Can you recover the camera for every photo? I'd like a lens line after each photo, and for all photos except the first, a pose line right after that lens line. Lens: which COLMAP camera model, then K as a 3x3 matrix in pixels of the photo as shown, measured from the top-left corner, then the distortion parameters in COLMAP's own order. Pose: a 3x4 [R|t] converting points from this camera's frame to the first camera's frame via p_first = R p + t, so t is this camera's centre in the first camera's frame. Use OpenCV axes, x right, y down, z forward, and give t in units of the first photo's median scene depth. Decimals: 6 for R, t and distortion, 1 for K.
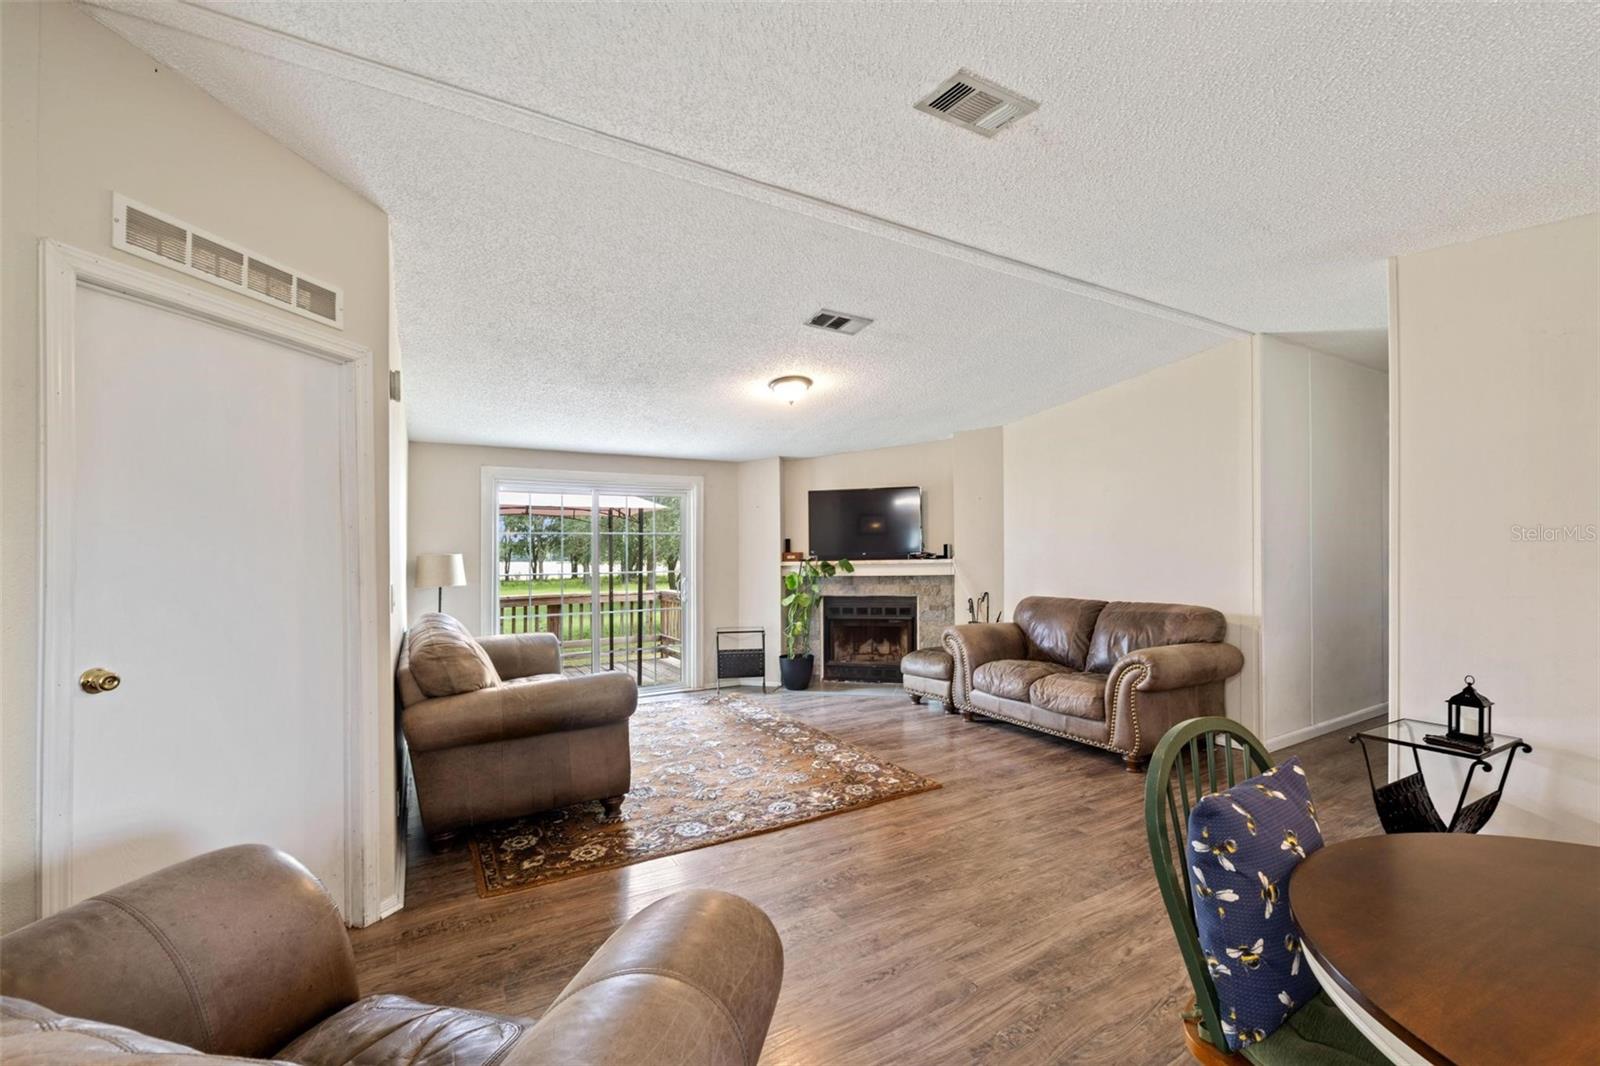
lens RADIAL K [[636.0, 0, 833.5], [0, 636.0, 553.4], [0, 0, 1]] dist [0.004213, 0.000133]
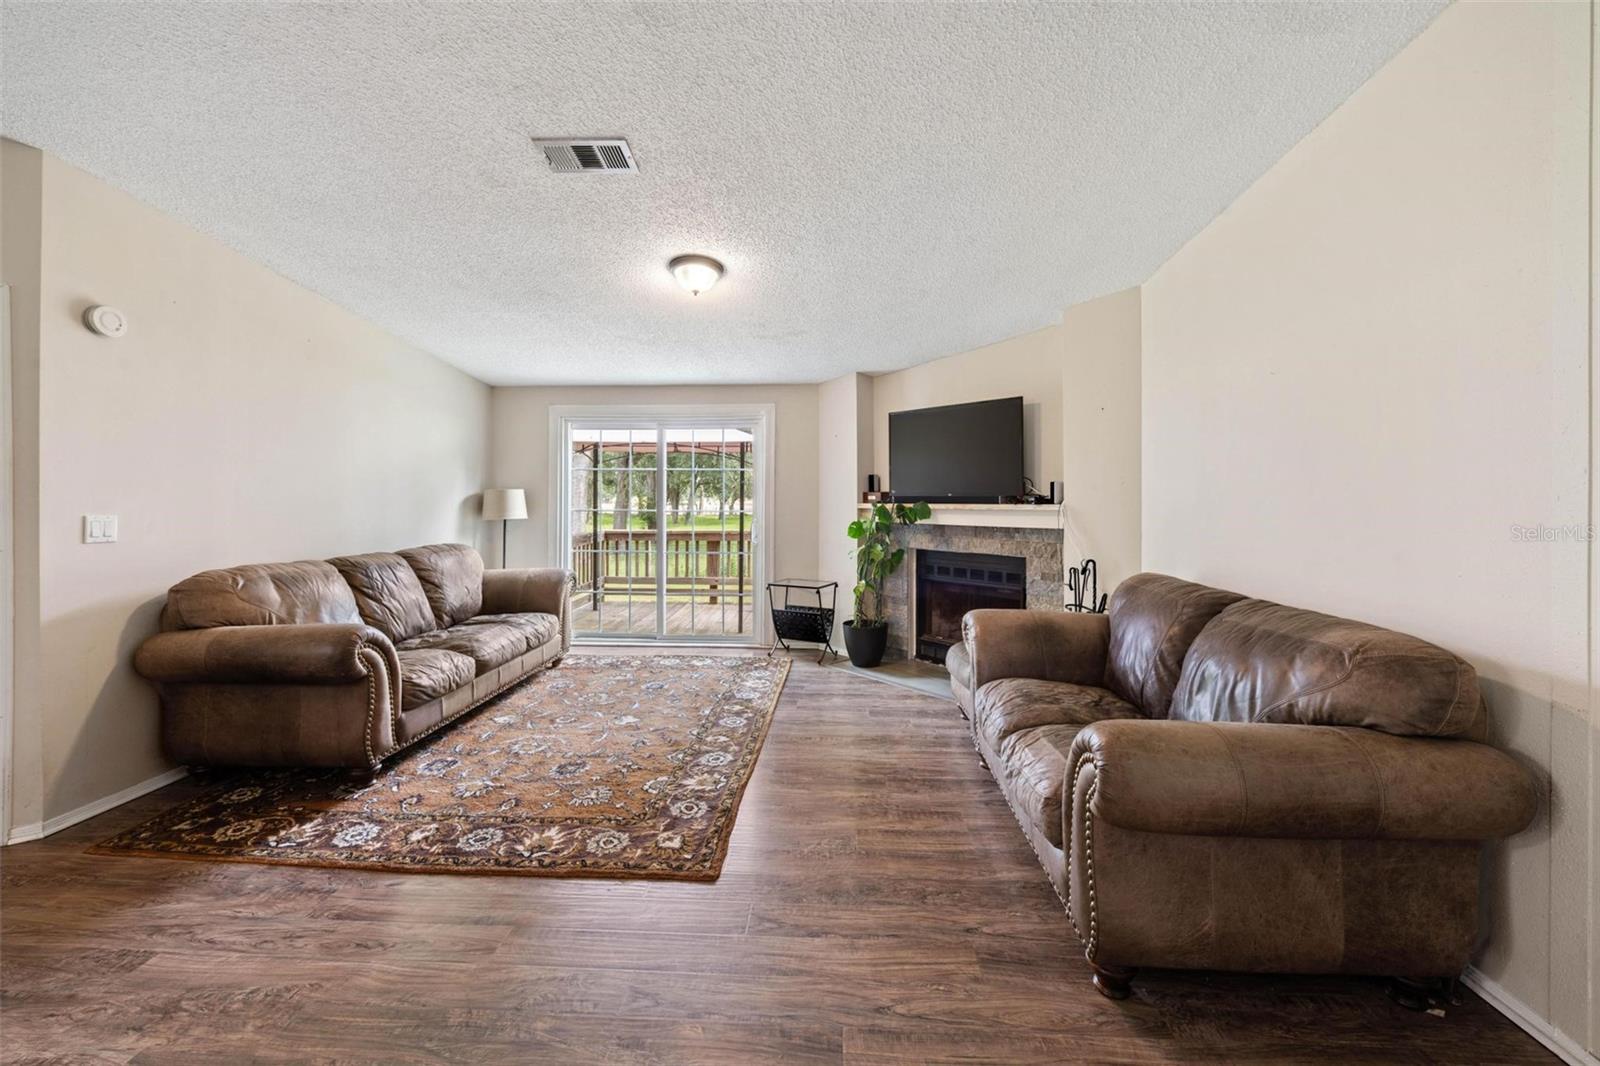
lens RADIAL K [[636.0, 0, 829.3], [0, 636.0, 486.4], [0, 0, 1]] dist [0.004213, 0.000133]
pose [[0.828088, 0.006555, -0.560560, 0.354389], [-0.011421, 0.999921, -0.005179, -0.003603], [0.560482, 0.010691, 0.828098, 0.328602]]
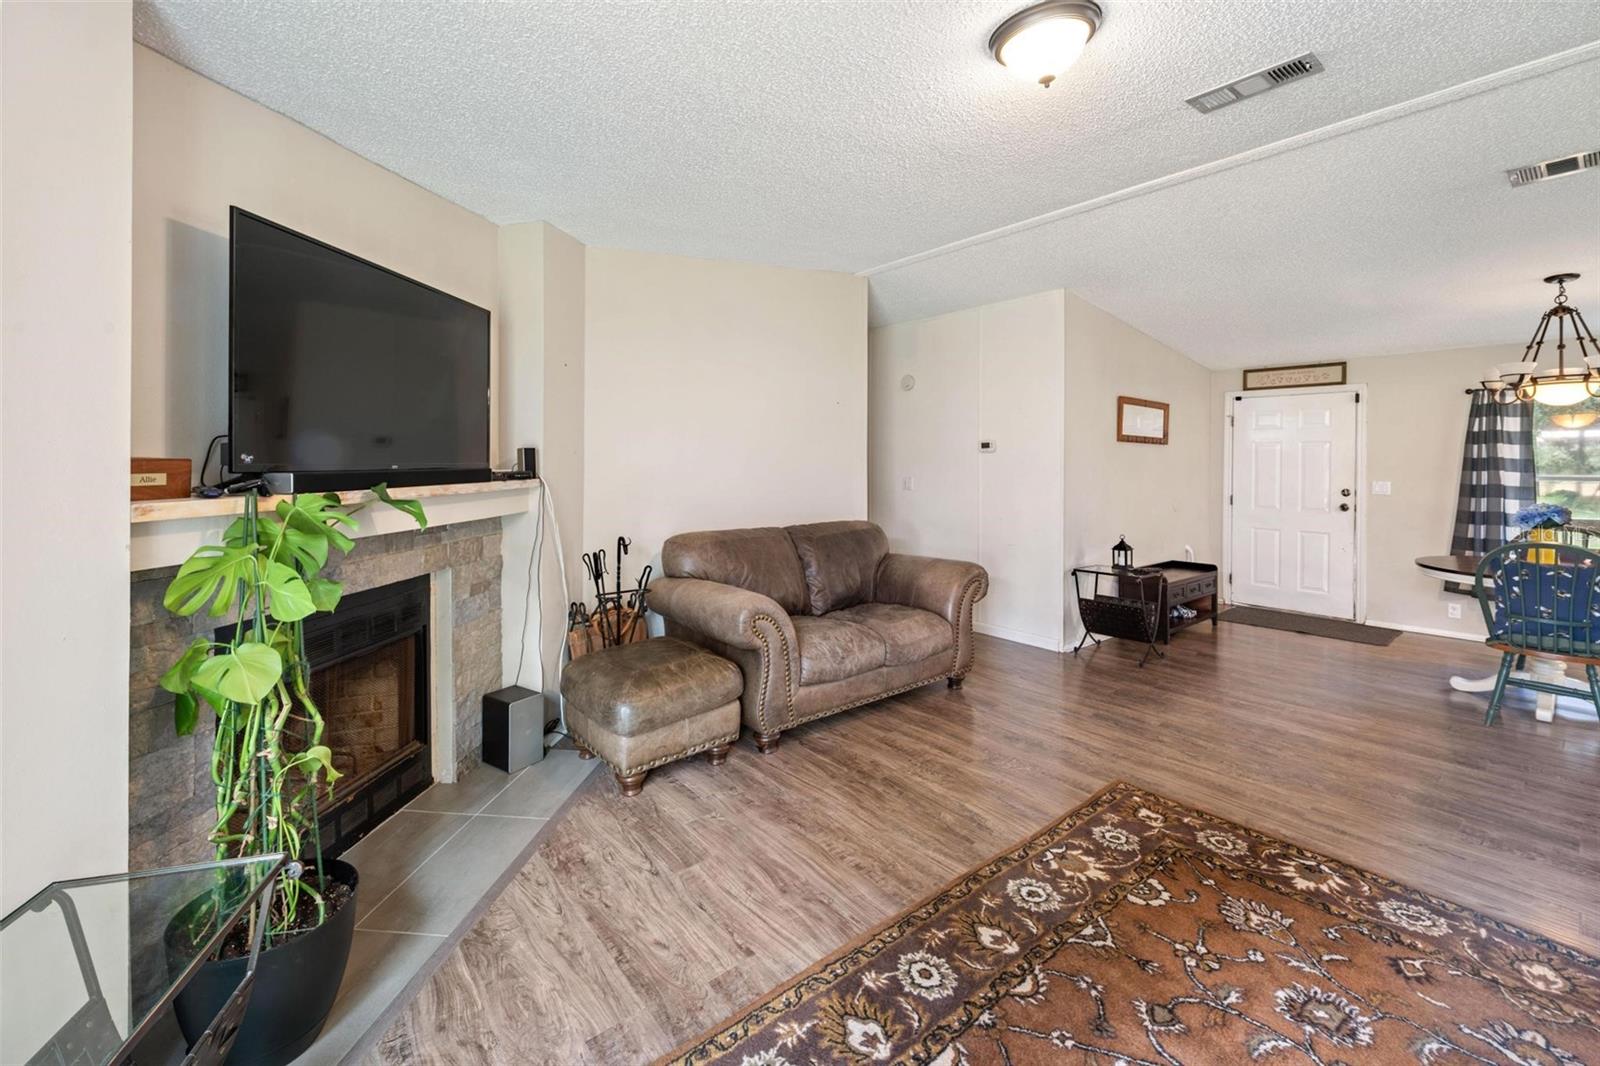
lens RADIAL K [[636.0, 0, 811.1], [0, 636.0, 467.2], [0, 0, 1]] dist [0.004213, 0.000133]
pose [[-0.107530, 0.012769, 0.994120, -0.315607], [-0.002985, 0.999909, -0.013166, 0.006974], [-0.994197, -0.004383, -0.107482, 0.851854]]
